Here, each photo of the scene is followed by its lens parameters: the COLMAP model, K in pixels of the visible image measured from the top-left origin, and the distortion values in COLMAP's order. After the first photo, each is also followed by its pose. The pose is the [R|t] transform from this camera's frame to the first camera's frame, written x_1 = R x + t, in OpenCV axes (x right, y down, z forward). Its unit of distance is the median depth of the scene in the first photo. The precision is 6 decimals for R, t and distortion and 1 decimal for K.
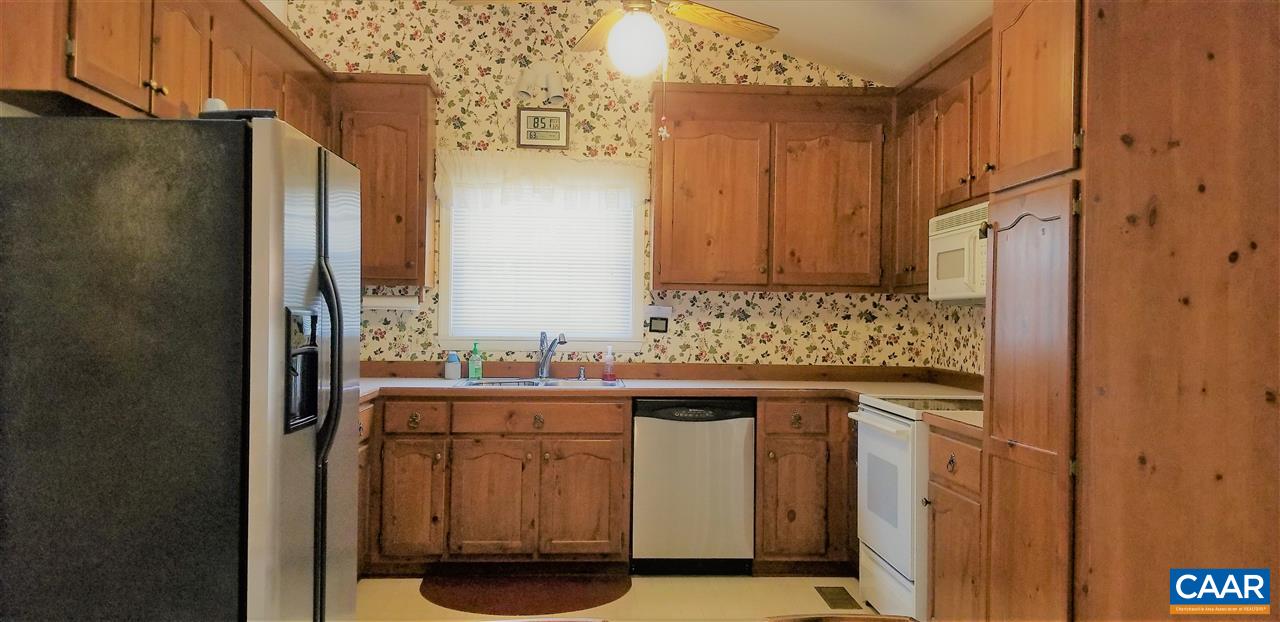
lens RADIAL K [[994.4, 0, 640.0], [0, 994.4, 311.0], [0, 0, 1]] dist [0.118553, -0.244459]
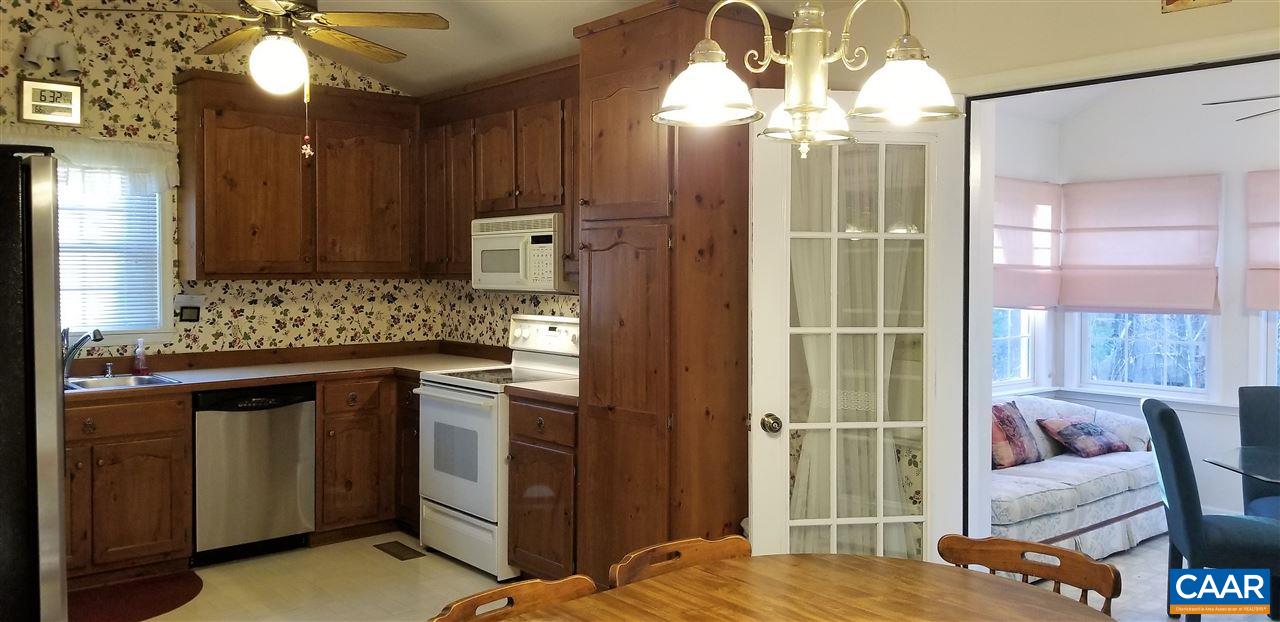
lens RADIAL K [[992.4, 0, 641.4], [0, 992.4, 296.3], [0, 0, 1]] dist [0.125528, -0.238344]
pose [[0.790344, -0.030213, 0.611918, -0.240364], [0.005260, 0.999081, 0.042535, -0.043928], [-0.612640, -0.030399, 0.789777, -0.053551]]
